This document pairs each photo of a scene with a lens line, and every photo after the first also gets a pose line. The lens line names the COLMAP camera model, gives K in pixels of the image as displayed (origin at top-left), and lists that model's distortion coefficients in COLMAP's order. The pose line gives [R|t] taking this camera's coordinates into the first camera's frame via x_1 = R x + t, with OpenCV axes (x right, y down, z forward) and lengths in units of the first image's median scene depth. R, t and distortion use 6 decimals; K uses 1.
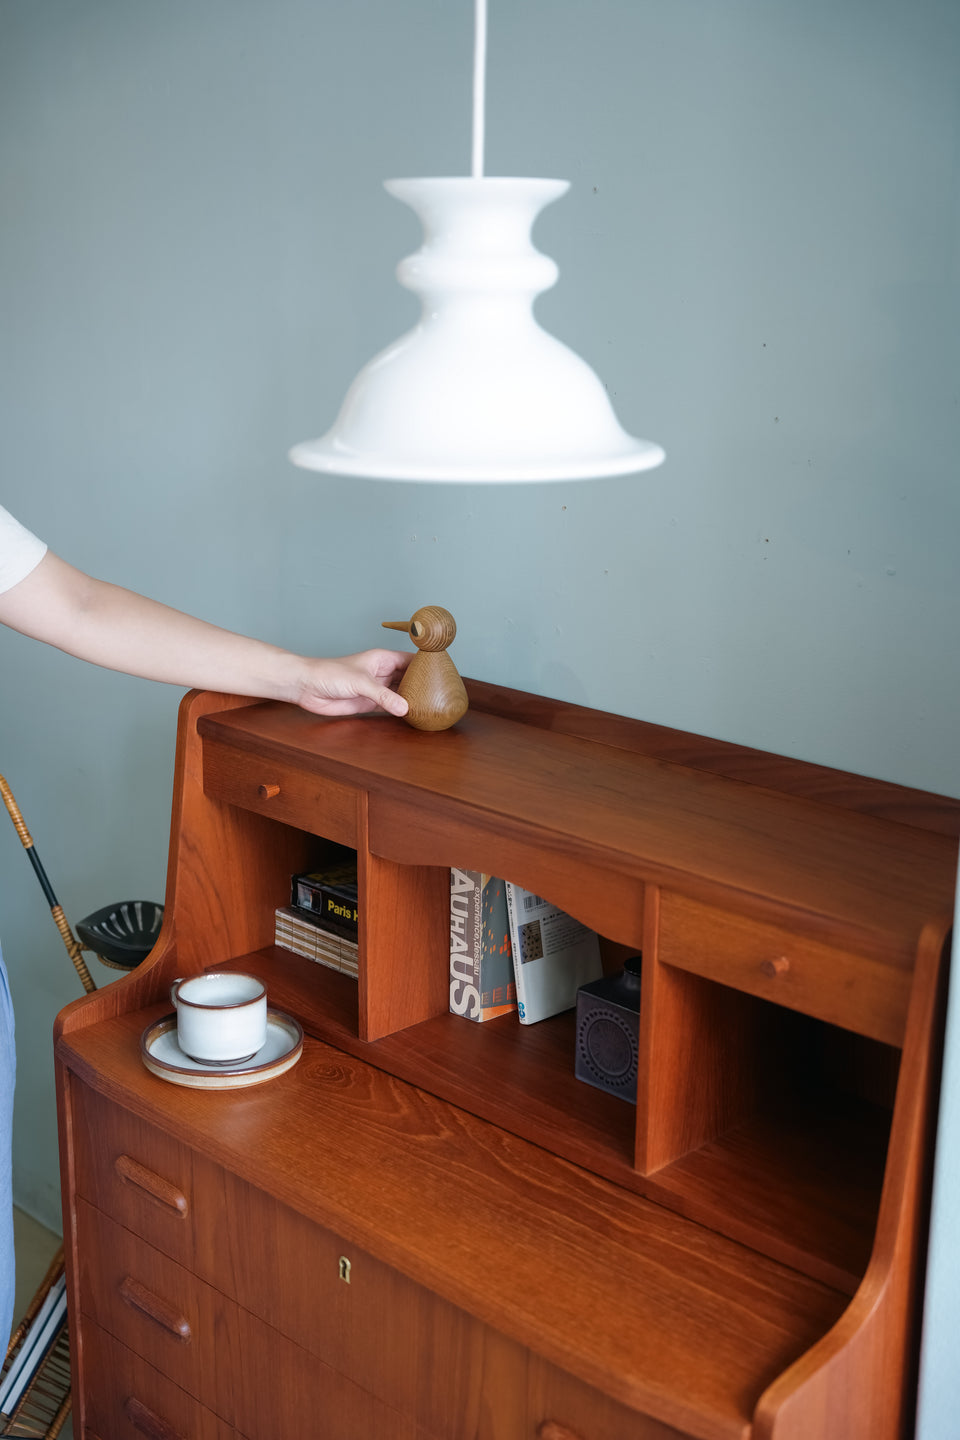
lens RADIAL K [[1857.1, 0, 478.0], [0, 1857.1, 700.4], [0, 0, 1]] dist [-0.000504, 0.000000]
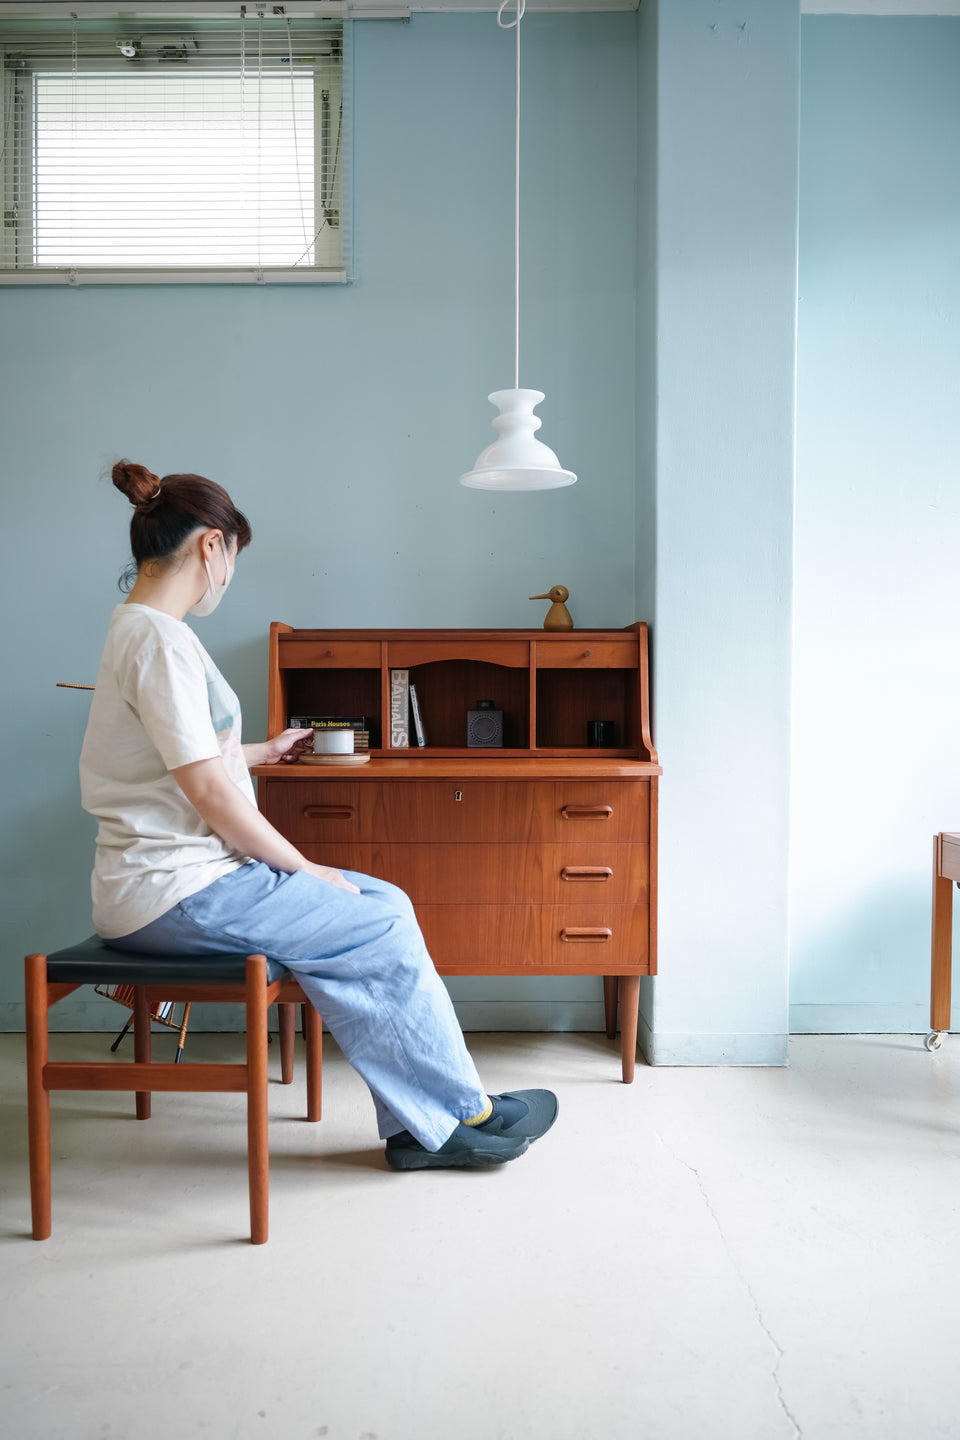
lens RADIAL K [[1187.1, 0, 478.9], [0, 1187.1, 725.9], [0, 0, 1]] dist [0.031769, -0.008854]
pose [[0.697122, -0.027453, 0.716427, -1.156938], [0.189468, 0.970796, -0.147162, 0.429833], [-0.691464, 0.238330, 0.681965, -0.171014]]
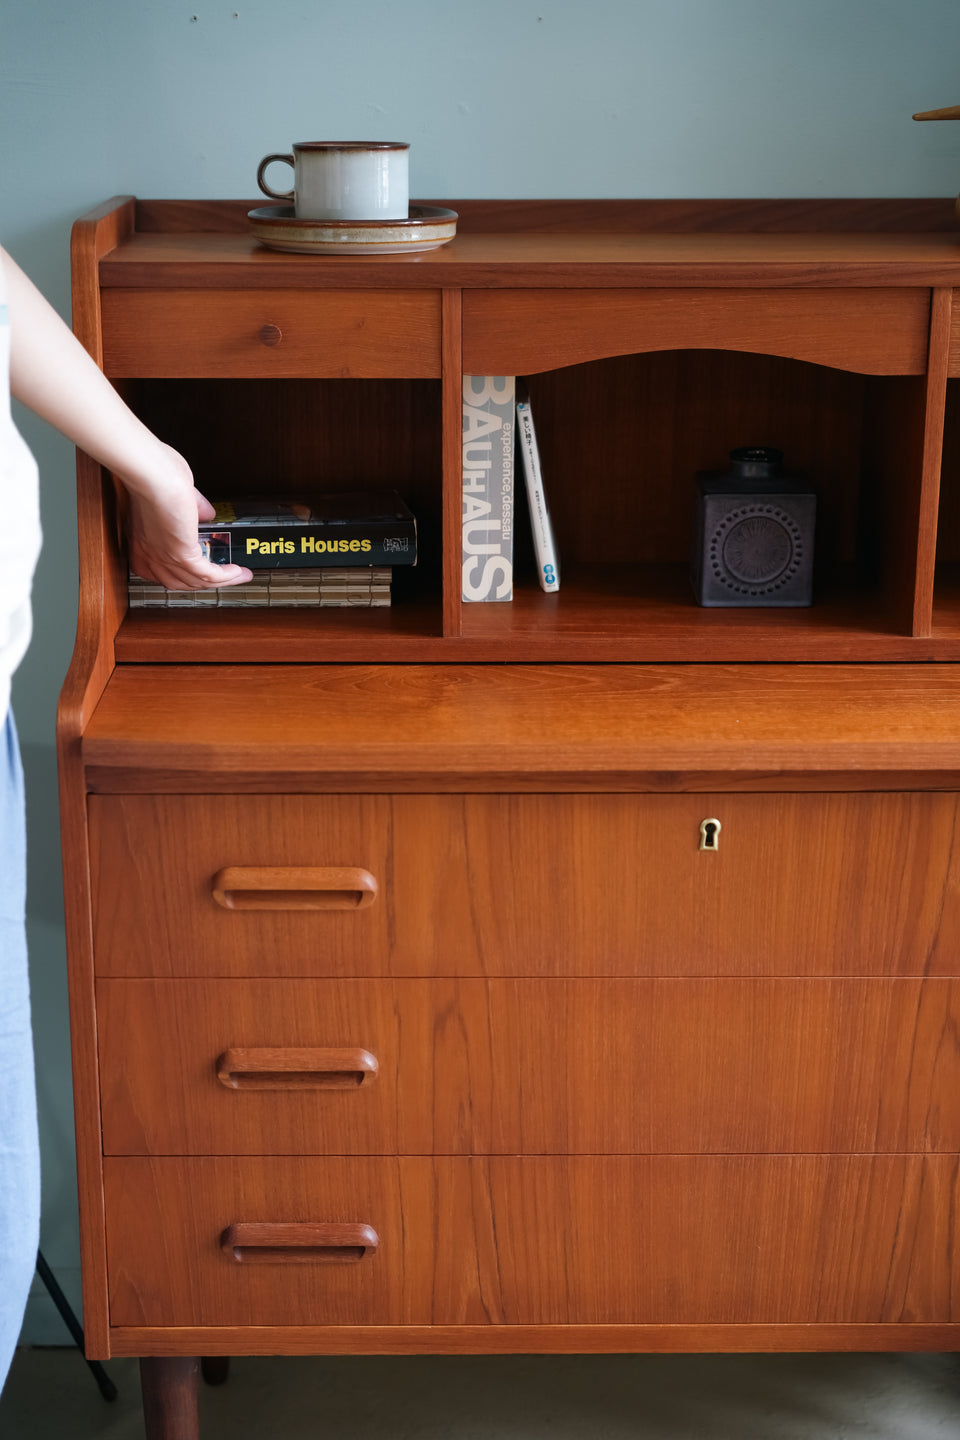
lens RADIAL K [[2414.8, 0, 472.5], [0, 2414.8, 728.4], [0, 0, 1]] dist [0.020388, 0.000000]
pose [[0.687363, -0.216950, 0.693155, -0.799320], [0.188257, 0.974949, 0.118465, 0.108818], [-0.701492, 0.049062, 0.710986, 0.299214]]
